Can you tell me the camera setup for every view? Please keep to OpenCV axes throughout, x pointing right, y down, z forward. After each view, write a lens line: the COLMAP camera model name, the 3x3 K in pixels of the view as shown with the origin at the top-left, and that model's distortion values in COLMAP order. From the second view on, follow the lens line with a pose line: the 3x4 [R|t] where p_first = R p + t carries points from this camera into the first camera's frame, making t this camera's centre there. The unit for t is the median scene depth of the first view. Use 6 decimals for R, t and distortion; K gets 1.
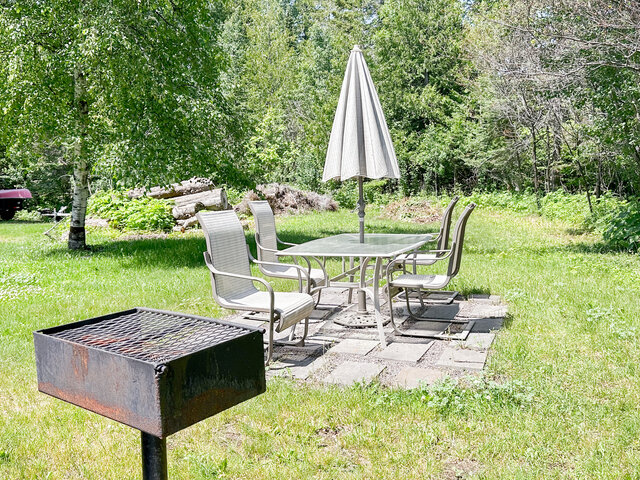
lens RADIAL K [[612.5, 0, 320.0], [0, 612.5, 240.0], [0, 0, 1]] dist [0.138079, 0.001076]
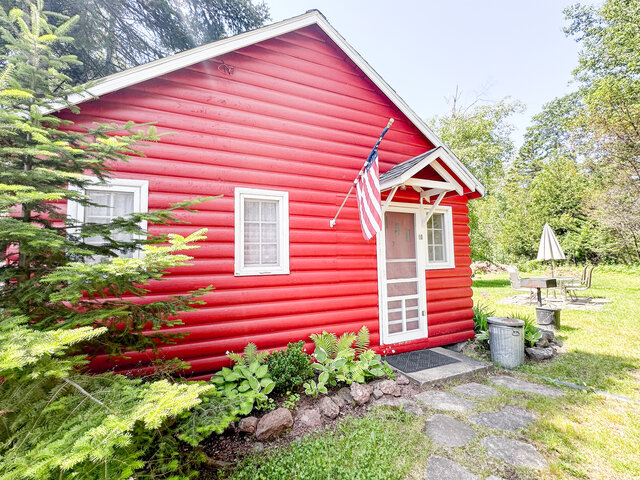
lens RADIAL K [[287.5, 0, 320.0], [0, 287.5, 240.0], [0, 0, 1]] dist [-0.000496, -0.000004]
pose [[0.861508, -0.041383, -0.506054, -0.054807], [-0.041618, 0.987564, -0.151611, 0.021744], [0.506035, 0.151675, 0.849072, -0.253295]]
